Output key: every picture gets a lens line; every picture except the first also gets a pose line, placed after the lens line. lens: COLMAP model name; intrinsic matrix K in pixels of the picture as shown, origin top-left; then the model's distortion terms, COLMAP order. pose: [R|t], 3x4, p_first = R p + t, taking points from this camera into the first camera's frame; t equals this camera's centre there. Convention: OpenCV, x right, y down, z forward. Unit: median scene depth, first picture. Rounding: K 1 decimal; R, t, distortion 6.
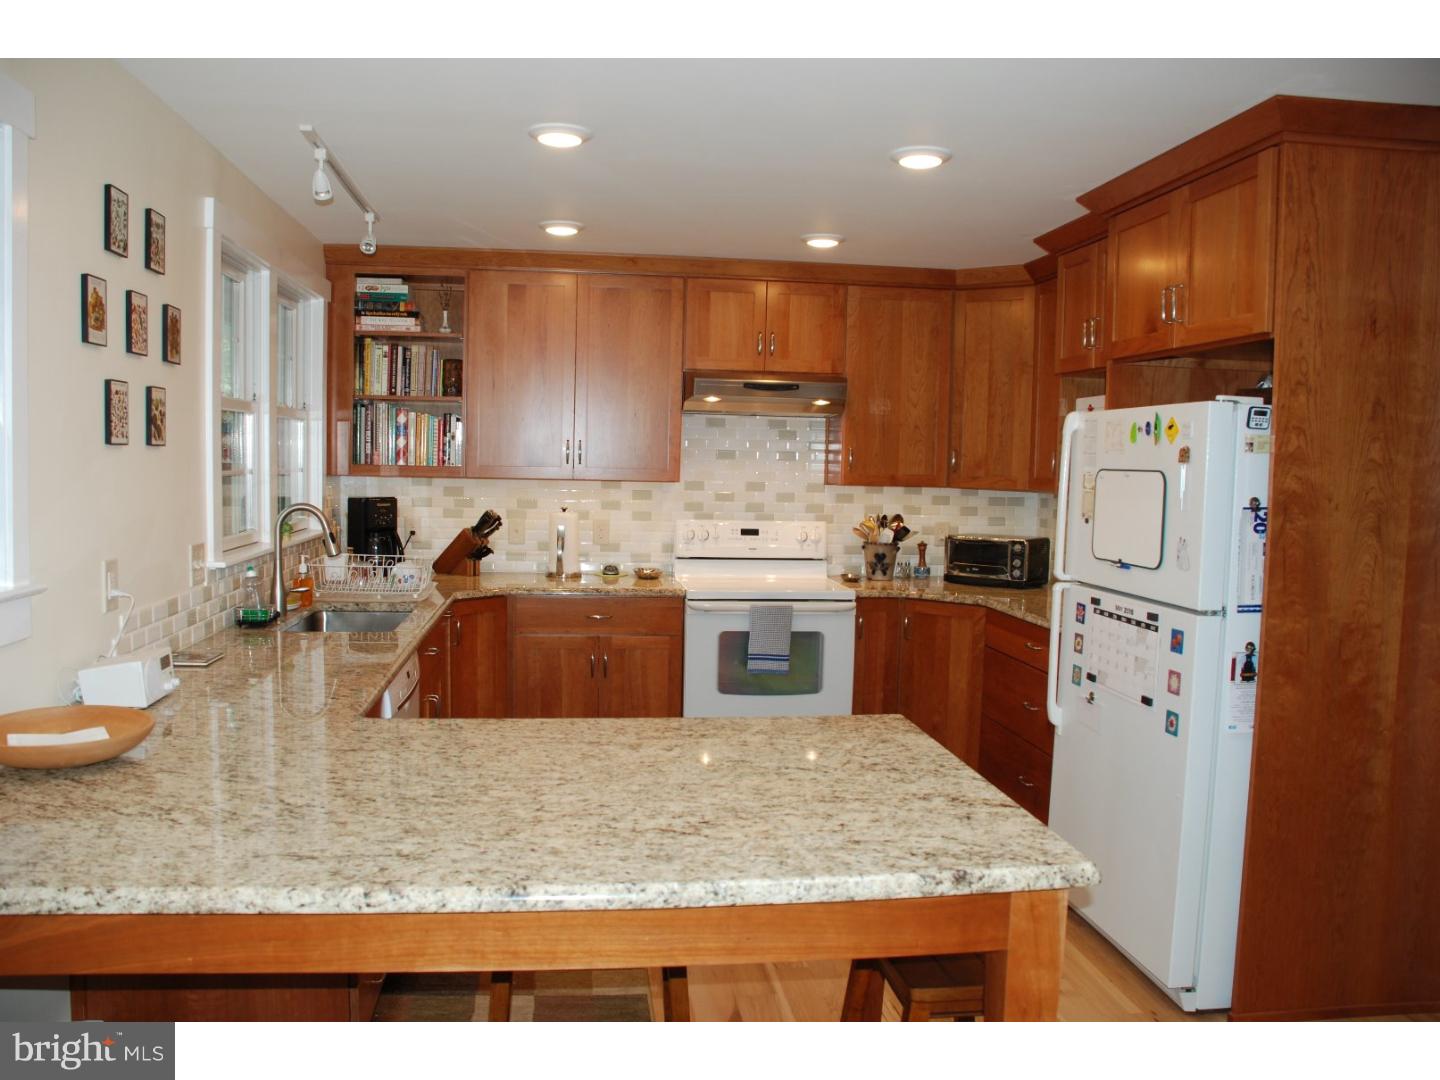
lens RADIAL K [[1108.9, 0, 711.3], [0, 1108.9, 541.8], [0, 0, 1]] dist [-0.129453, 0.048580]
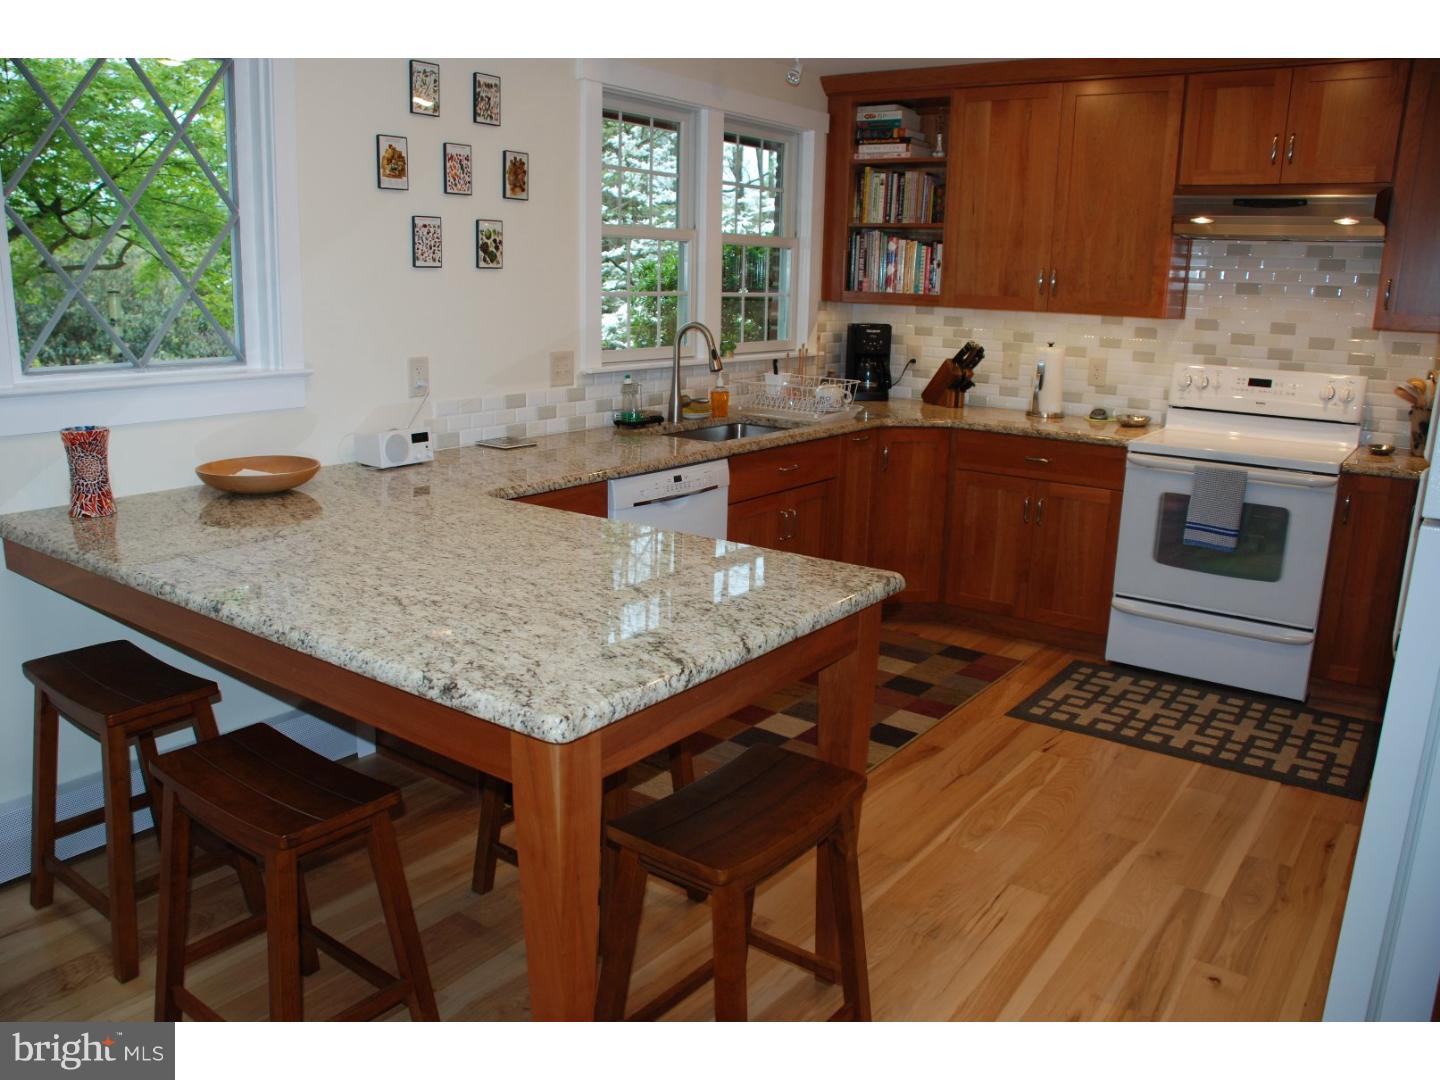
lens RADIAL K [[1108.9, 0, 713.3], [0, 1108.9, 534.1], [0, 0, 1]] dist [-0.129453, 0.048580]
pose [[0.721985, 0.149489, -0.675567, 0.320241], [-0.056540, 0.985863, 0.157725, -0.000661], [0.689594, -0.075679, 0.720231, 0.138409]]
